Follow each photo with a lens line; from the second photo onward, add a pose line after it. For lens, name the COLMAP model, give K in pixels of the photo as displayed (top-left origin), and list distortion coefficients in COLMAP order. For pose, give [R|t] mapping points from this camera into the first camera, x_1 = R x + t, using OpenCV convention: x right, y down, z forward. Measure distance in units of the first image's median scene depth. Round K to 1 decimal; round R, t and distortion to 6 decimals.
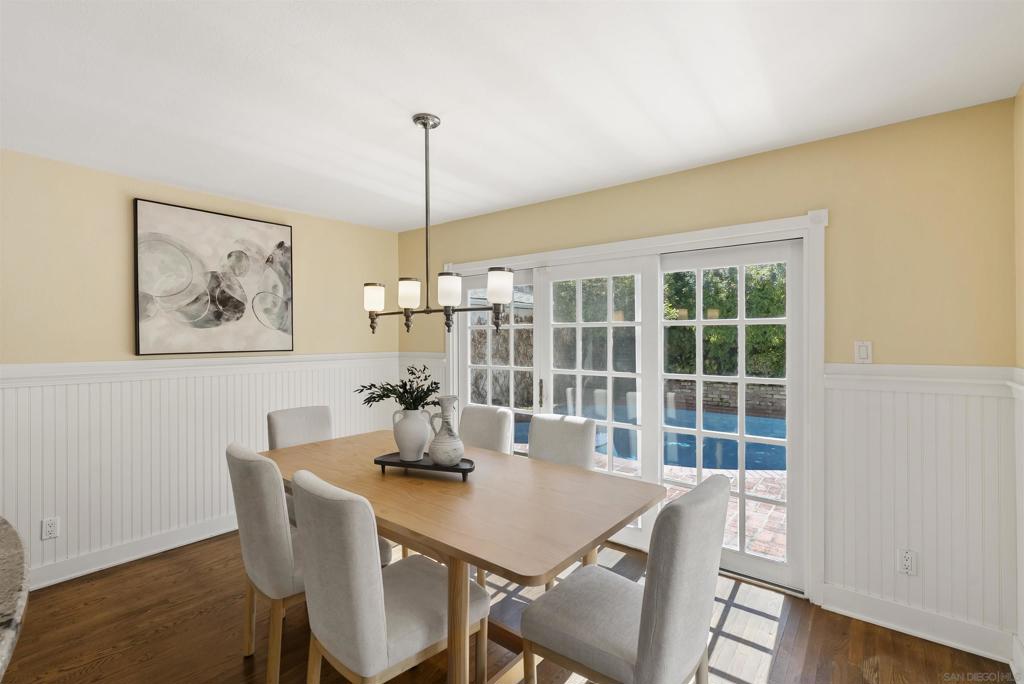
lens RADIAL K [[465.5, 0, 511.6], [0, 465.5, 341.6], [0, 0, 1]] dist [-0.000445, 0.000546]
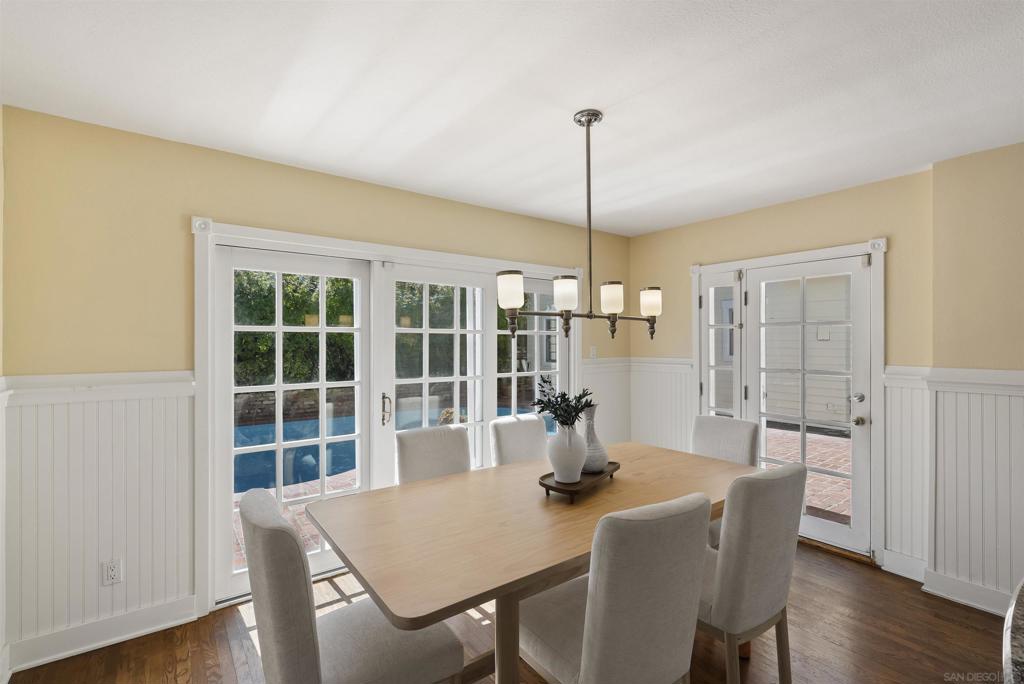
lens RADIAL K [[465.5, 0, 514.1], [0, 465.5, 341.1], [0, 0, 1]] dist [-0.000445, 0.000546]
pose [[0.246135, 0.006728, 0.969212, -0.741173], [0.009537, 0.999911, -0.009363, -0.003550], [-0.969189, 0.011548, 0.246049, 0.586187]]
